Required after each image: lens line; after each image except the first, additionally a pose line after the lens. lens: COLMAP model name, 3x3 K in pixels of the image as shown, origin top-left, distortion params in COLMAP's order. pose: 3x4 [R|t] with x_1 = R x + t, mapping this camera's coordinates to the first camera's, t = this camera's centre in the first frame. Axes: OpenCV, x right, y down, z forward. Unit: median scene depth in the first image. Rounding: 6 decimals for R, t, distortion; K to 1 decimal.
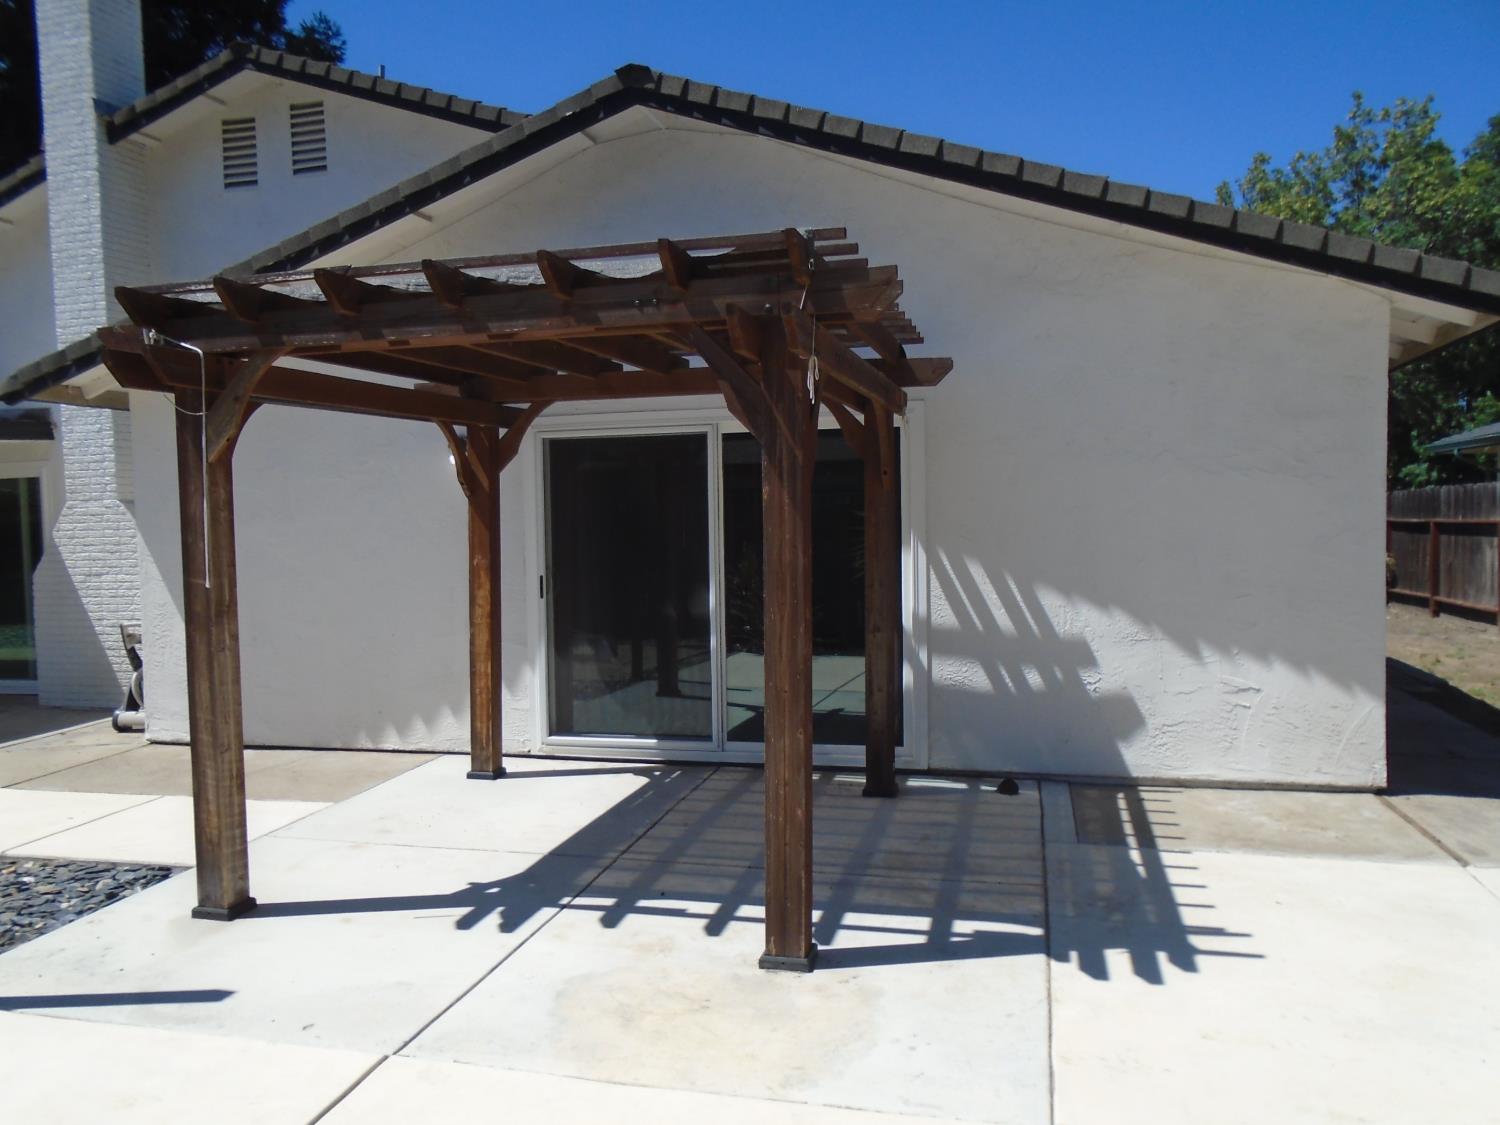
lens RADIAL K [[1132.8, 0, 753.6], [0, 1132.8, 558.3], [0, 0, 1]] dist [-0.033643, 0.020304]
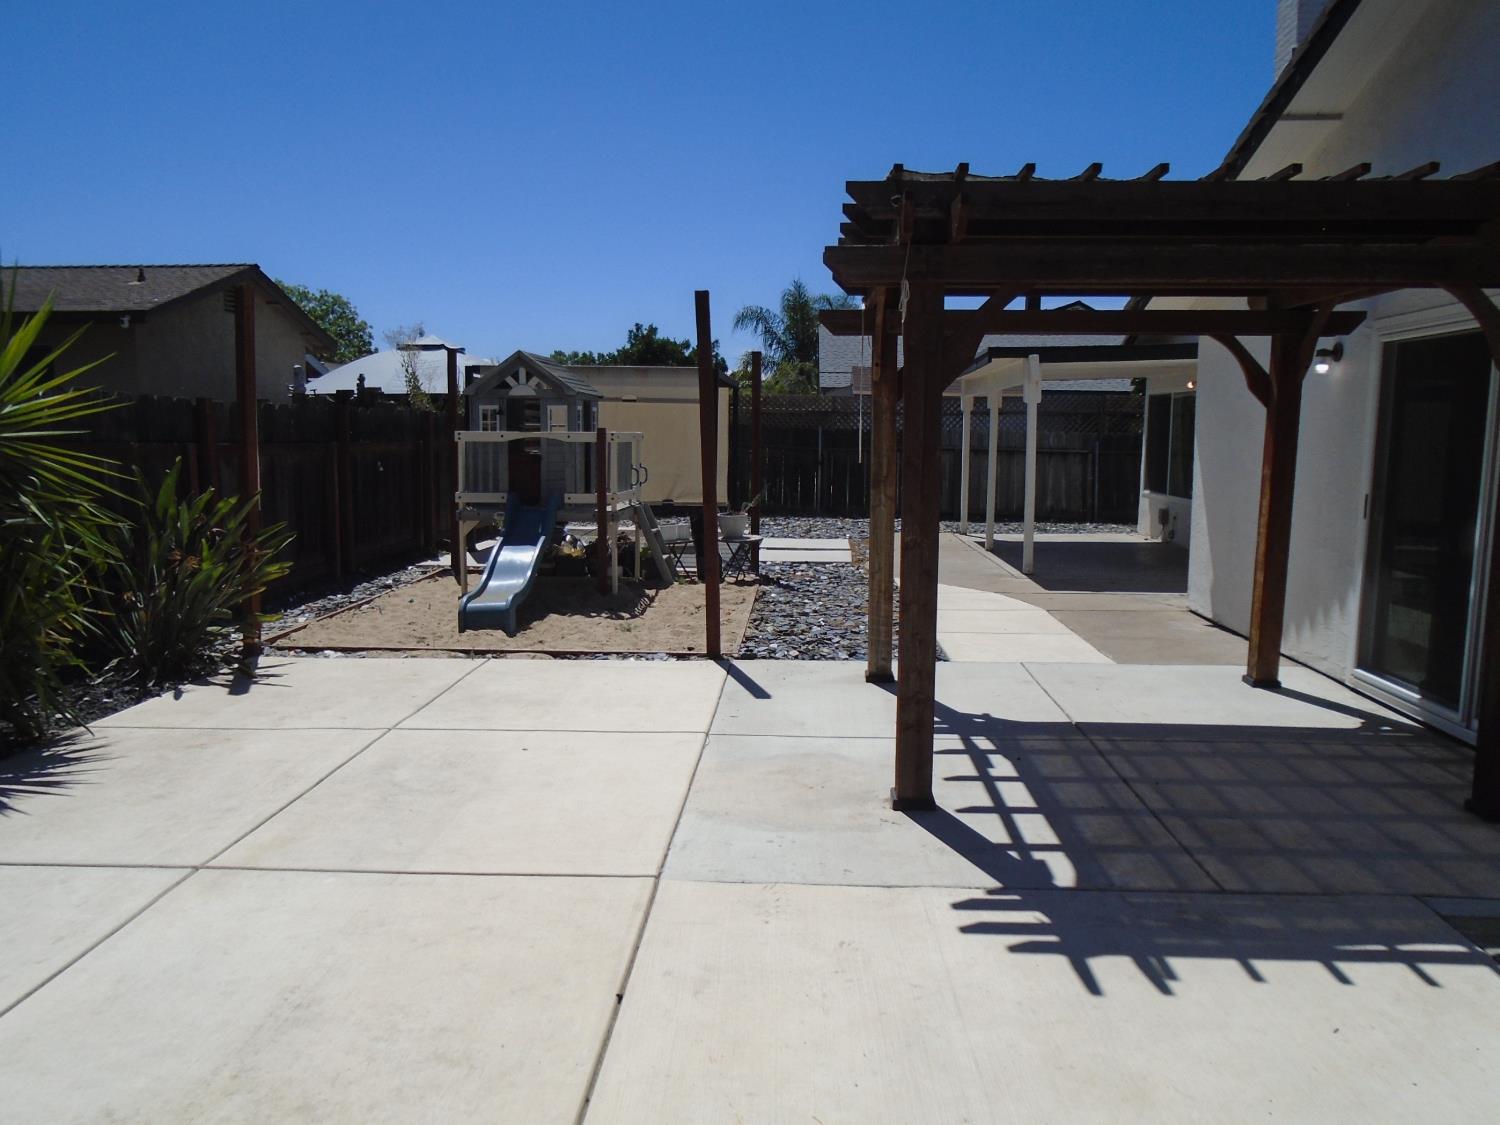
lens RADIAL K [[1132.8, 0, 756.4], [0, 1132.8, 566.4], [0, 0, 1]] dist [-0.033643, 0.020304]
pose [[0.227207, 0.143124, -0.963272, 0.893546], [-0.064486, 0.989181, 0.131764, -0.023590], [0.971709, 0.032180, 0.233979, 0.462118]]
